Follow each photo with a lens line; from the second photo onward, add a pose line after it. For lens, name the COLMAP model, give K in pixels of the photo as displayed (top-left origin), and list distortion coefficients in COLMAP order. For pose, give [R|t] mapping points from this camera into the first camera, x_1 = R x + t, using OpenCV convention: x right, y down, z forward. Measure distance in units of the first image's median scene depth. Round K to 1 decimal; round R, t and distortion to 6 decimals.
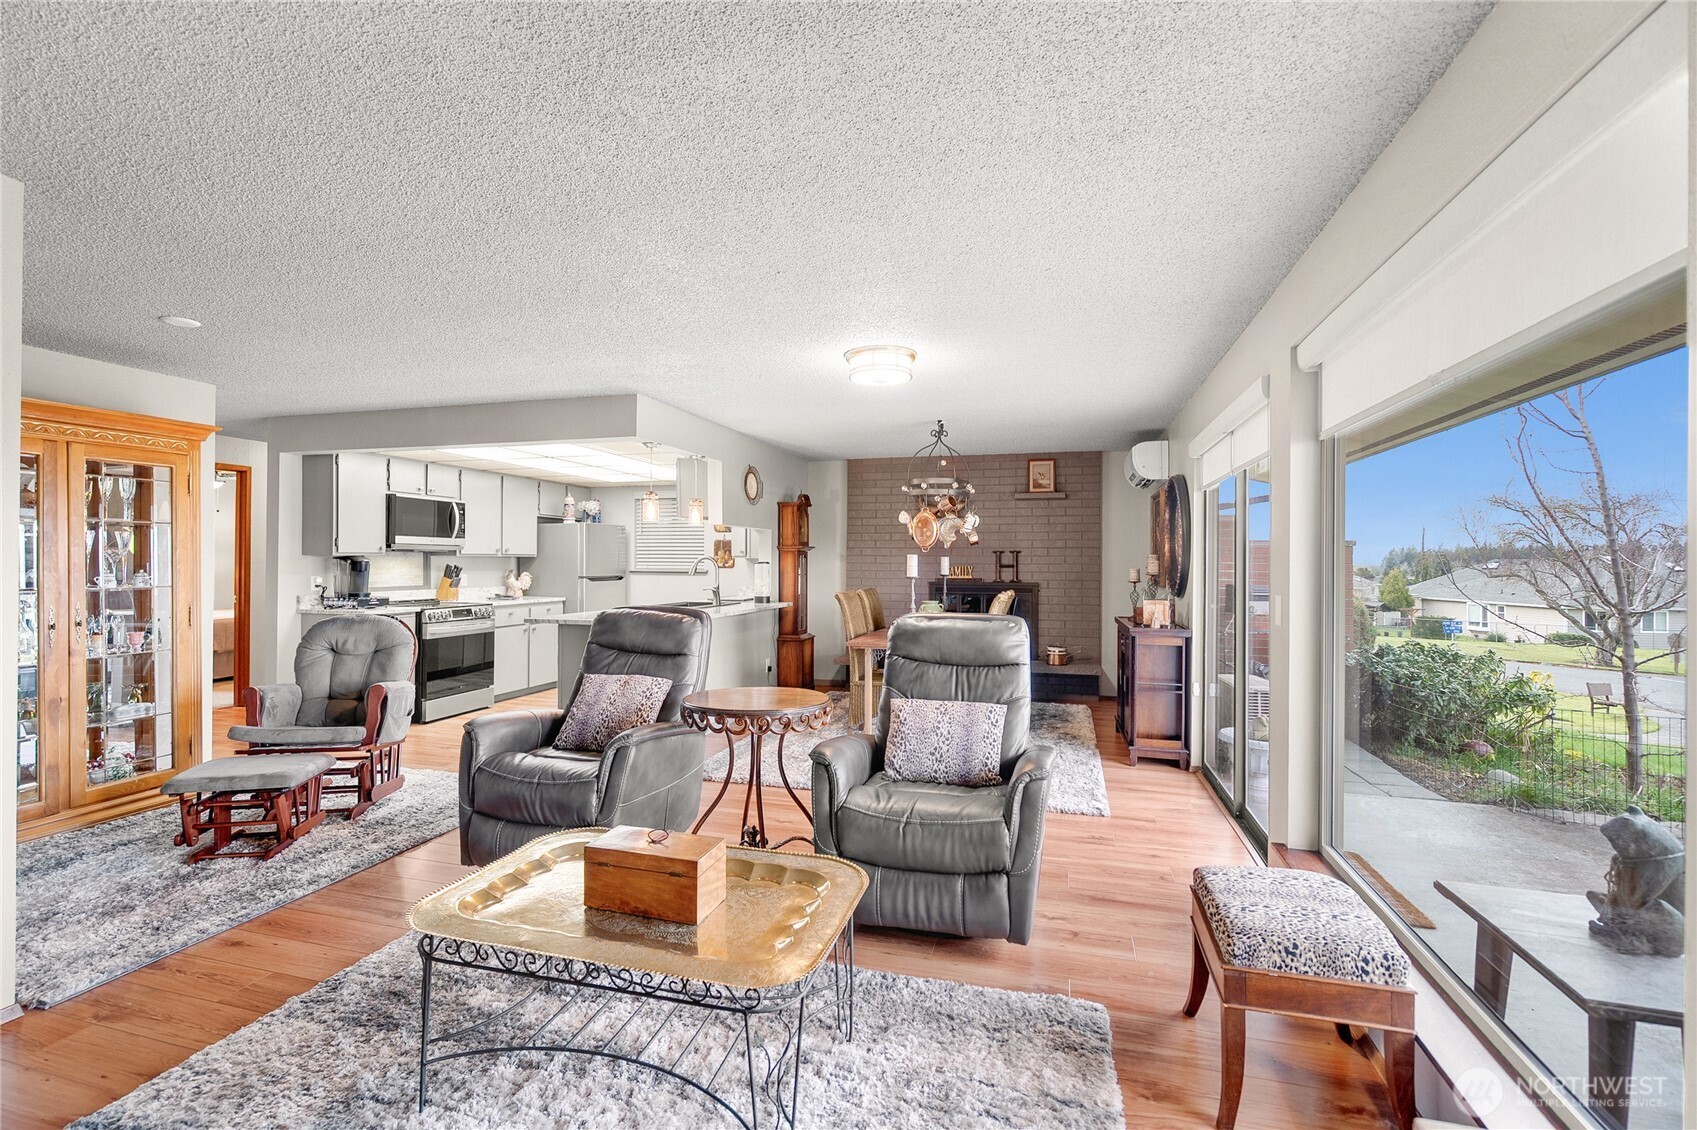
lens RADIAL K [[773.7, 0, 842.5], [0, 773.7, 562.8], [0, 0, 1]] dist [-0.002544, -0.000087]
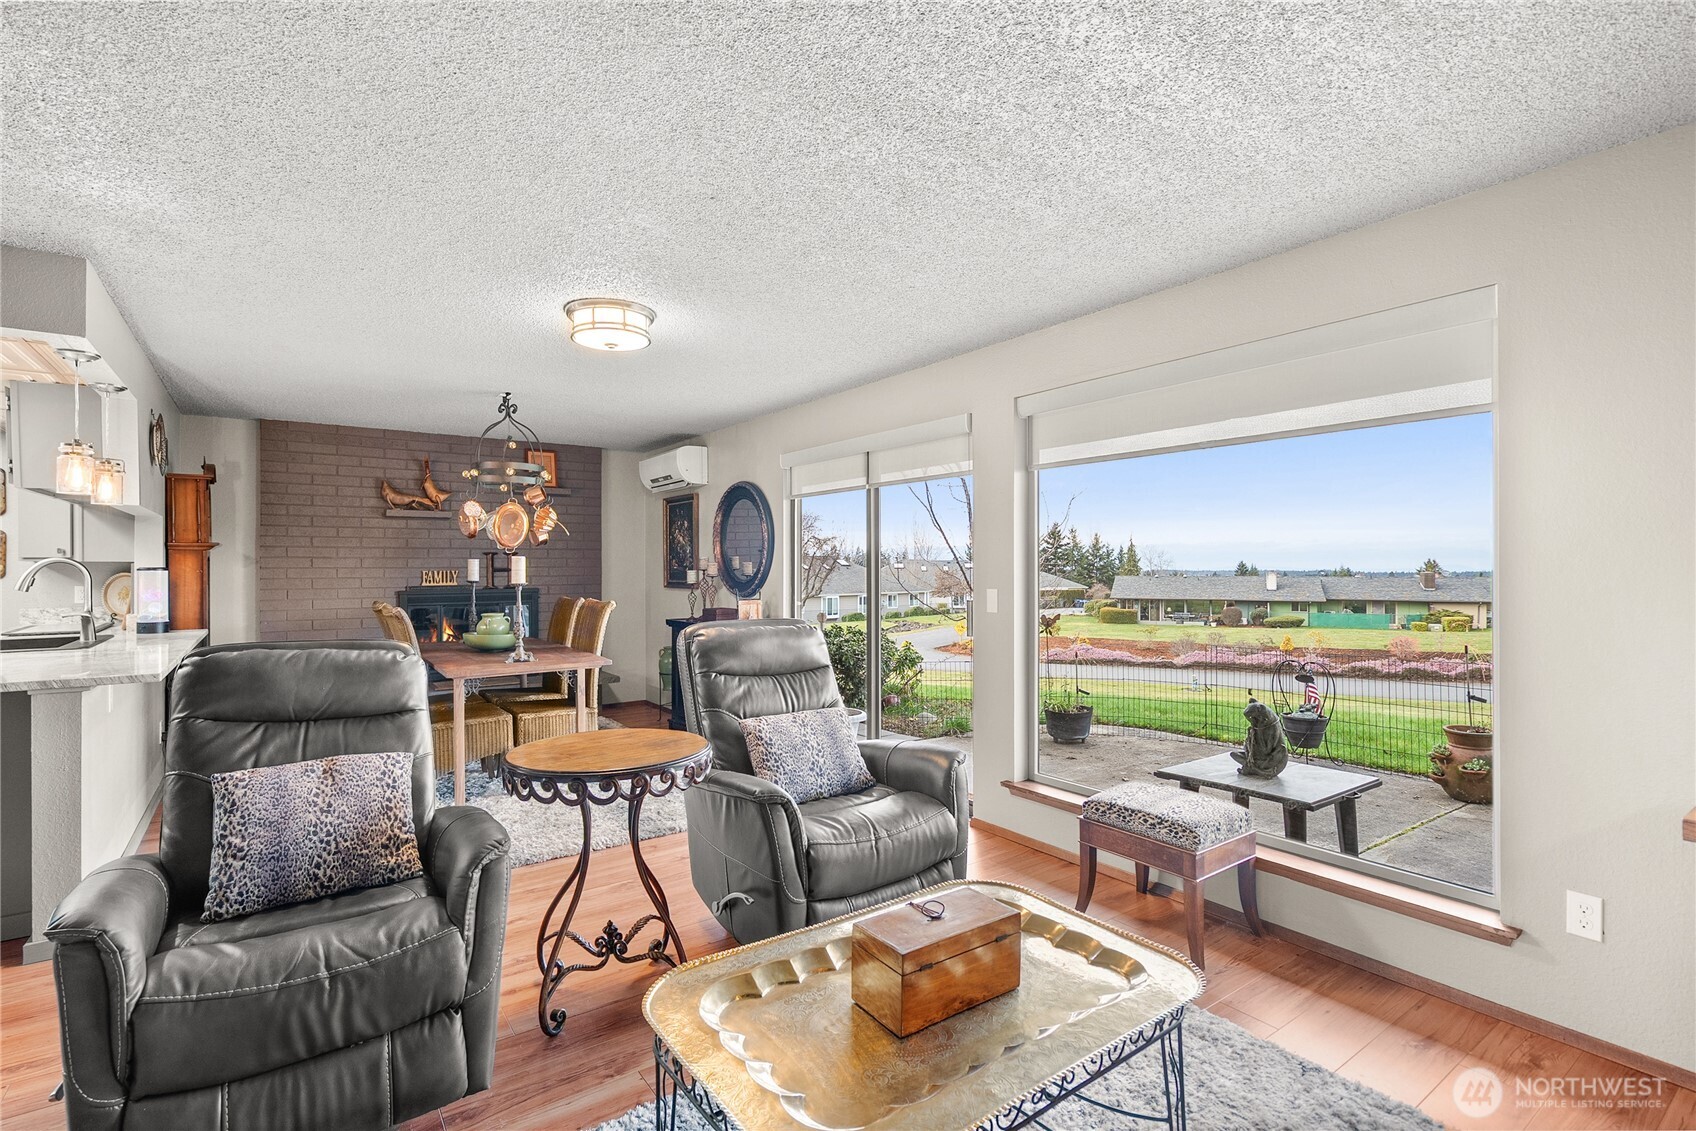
lens RADIAL K [[799.7, 0, 847.7], [0, 799.7, 568.6], [0, 0, 1]] dist [0.001637, 0.000182]
pose [[0.615460, -0.010252, 0.788102, -0.335695], [0.007176, 0.999947, 0.007404, -0.001592], [-0.788136, 0.001099, 0.615501, 0.203026]]
